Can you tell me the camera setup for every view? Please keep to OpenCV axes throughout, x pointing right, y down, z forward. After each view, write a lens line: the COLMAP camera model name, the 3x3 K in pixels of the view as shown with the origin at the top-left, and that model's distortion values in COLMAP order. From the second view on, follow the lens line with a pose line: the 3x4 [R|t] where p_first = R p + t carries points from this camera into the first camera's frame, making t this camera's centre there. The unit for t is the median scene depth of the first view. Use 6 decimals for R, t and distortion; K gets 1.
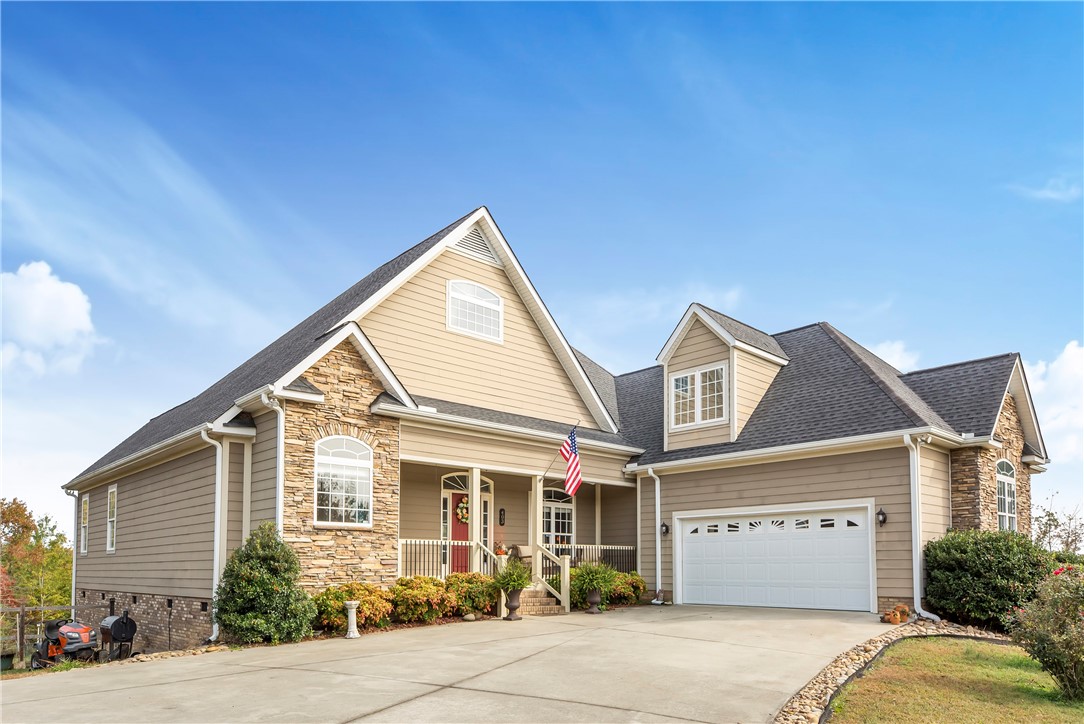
lens RADIAL K [[707.5, 0, 542.0], [0, 707.5, 362.0], [0, 0, 1]] dist [-0.000159, 0.000013]
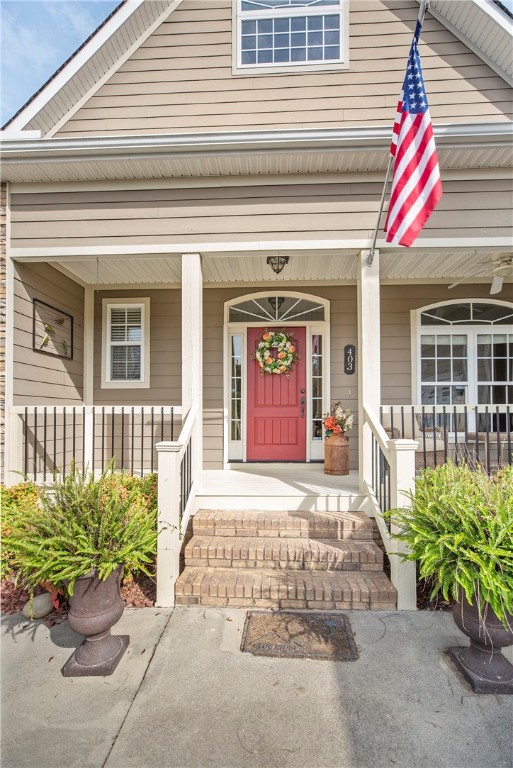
lens RADIAL K [[360.1, 0, 256.8], [0, 360.1, 393.6], [0, 0, 1]] dist [-0.007322, -0.000024]
pose [[0.703447, -0.032566, -0.710001, 0.101143], [0.197711, 0.968488, 0.151464, 0.195232], [0.682695, -0.246922, 0.687719, 0.775109]]
